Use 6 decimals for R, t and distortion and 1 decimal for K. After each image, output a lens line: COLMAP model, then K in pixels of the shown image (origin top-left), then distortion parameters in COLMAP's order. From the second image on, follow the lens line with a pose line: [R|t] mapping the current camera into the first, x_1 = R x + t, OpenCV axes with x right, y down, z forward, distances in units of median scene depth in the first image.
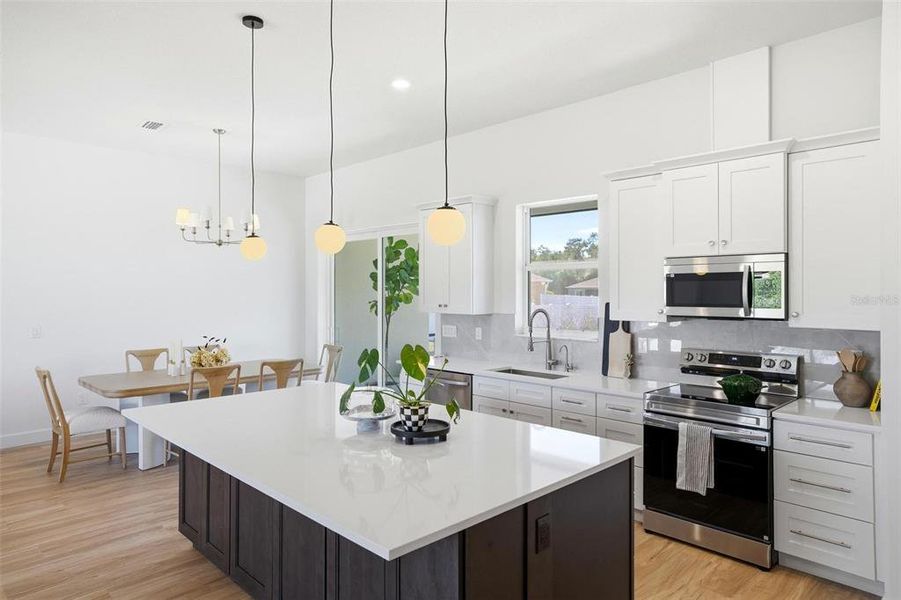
lens RADIAL K [[573.9, 0, 449.1], [0, 573.9, 288.6], [0, 0, 1]] dist [0.004311, 0.001781]
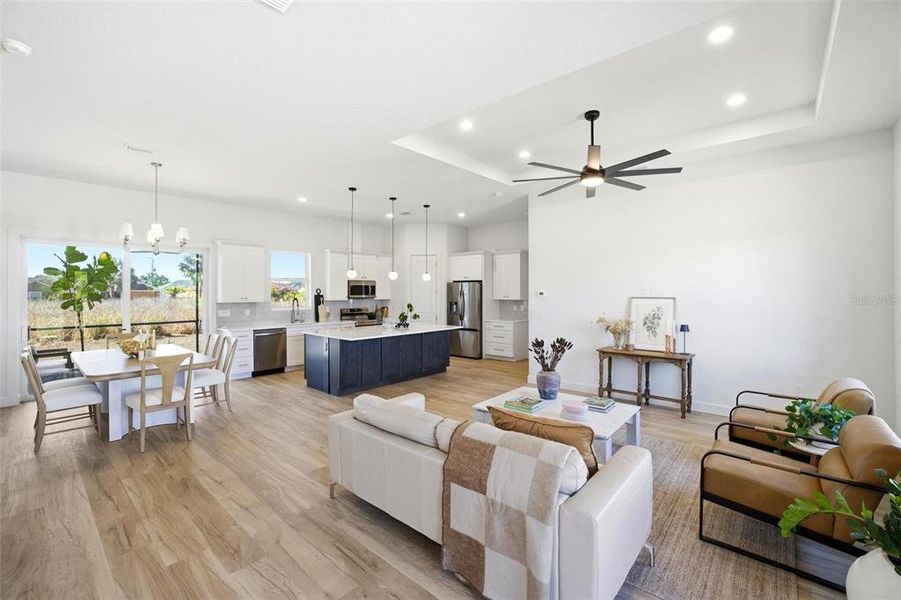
lens RADIAL K [[384.5, 0, 445.1], [0, 384.5, 293.1], [0, 0, 1]] dist [-0.016058, 0.001503]
pose [[-0.061824, -0.004089, 0.998079, -1.594538], [-0.002368, 0.999989, 0.003950, 0.007715], [-0.998084, -0.002119, -0.061833, 0.508866]]
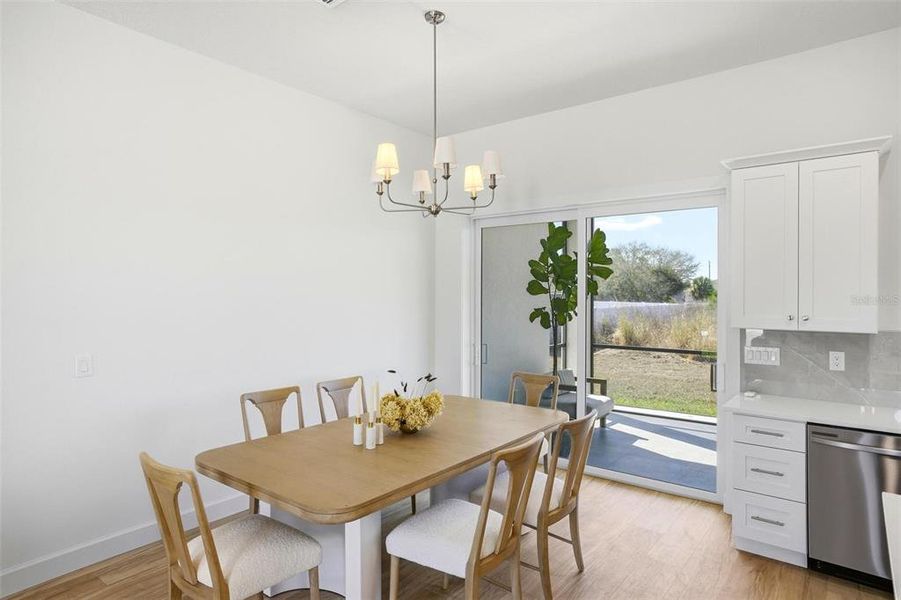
lens RADIAL K [[529.7, 0, 457.0], [0, 529.7, 297.5], [0, 0, 1]] dist [-0.001849, 0.006929]
pose [[0.989945, 0.003344, 0.141414, -0.565294], [-0.005002, 0.999923, 0.011370, 0.002525], [-0.141366, -0.011963, 0.989885, 0.584366]]
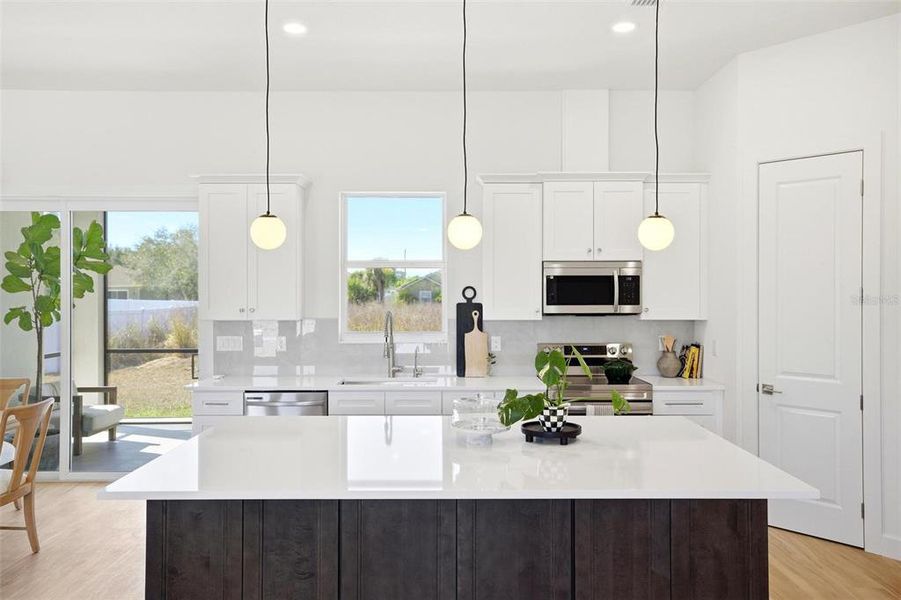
lens RADIAL K [[691.4, 0, 457.9], [0, 691.4, 291.4], [0, 0, 1]] dist [0.015491, 0.016424]
pose [[0.696073, -0.001056, 0.717970, -0.593472], [-0.002469, 0.999989, 0.003865, -0.000377], [-0.717967, -0.004463, 0.696063, 0.171225]]
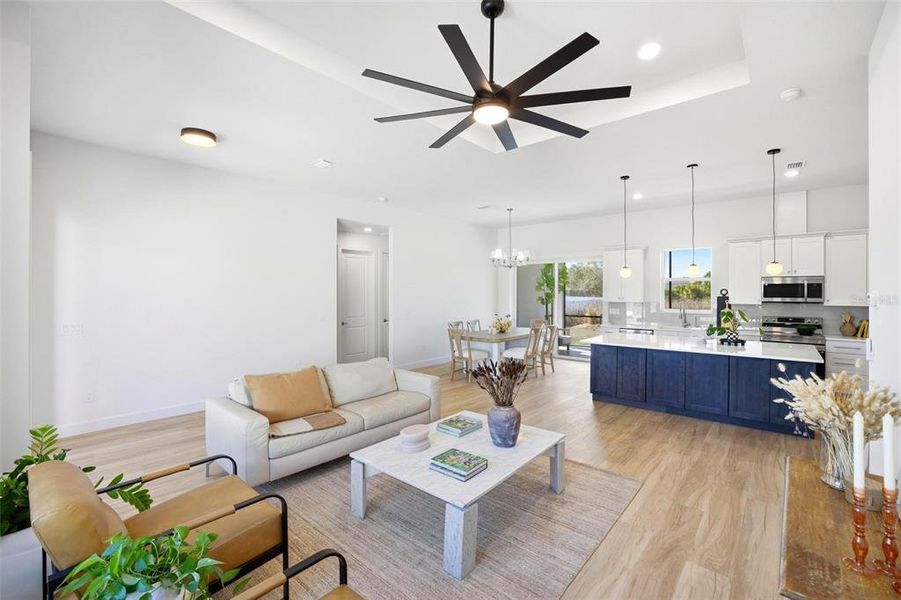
lens RADIAL K [[384.5, 0, 459.9], [0, 384.5, 290.1], [0, 0, 1]] dist [-0.016058, 0.001503]
pose [[0.995479, 0.002478, 0.094951, -0.872334], [-0.002427, 0.999997, -0.000653, 0.003632], [-0.094952, 0.000419, 0.995482, -0.379689]]
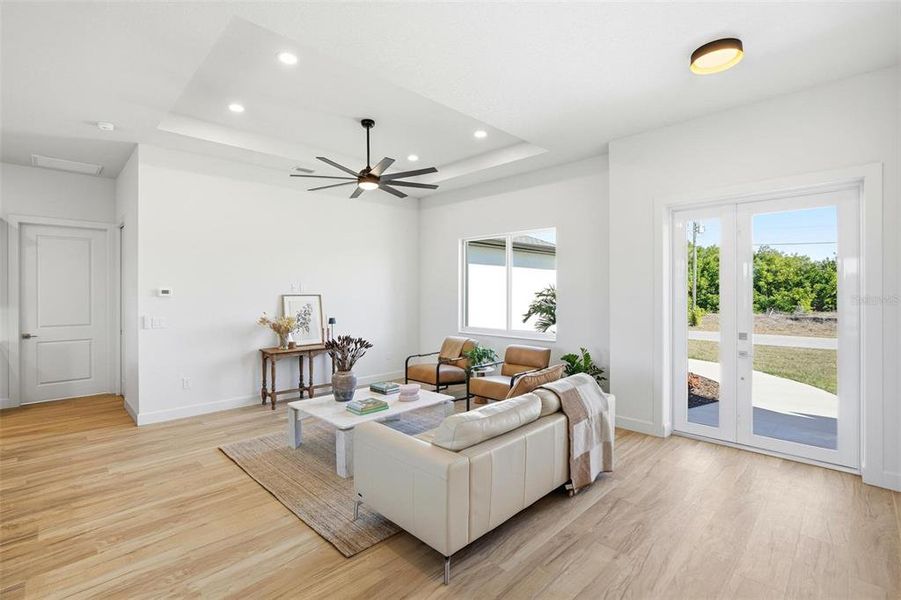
lens RADIAL K [[416.3, 0, 448.9], [0, 416.3, 295.5], [0, 0, 1]] dist [-0.028713, 0.001703]
pose [[-0.999984, 0.003326, -0.004549, -0.964542], [0.003316, 0.999992, 0.002176, 0.023619], [0.004556, 0.002161, -0.999987, 1.108512]]
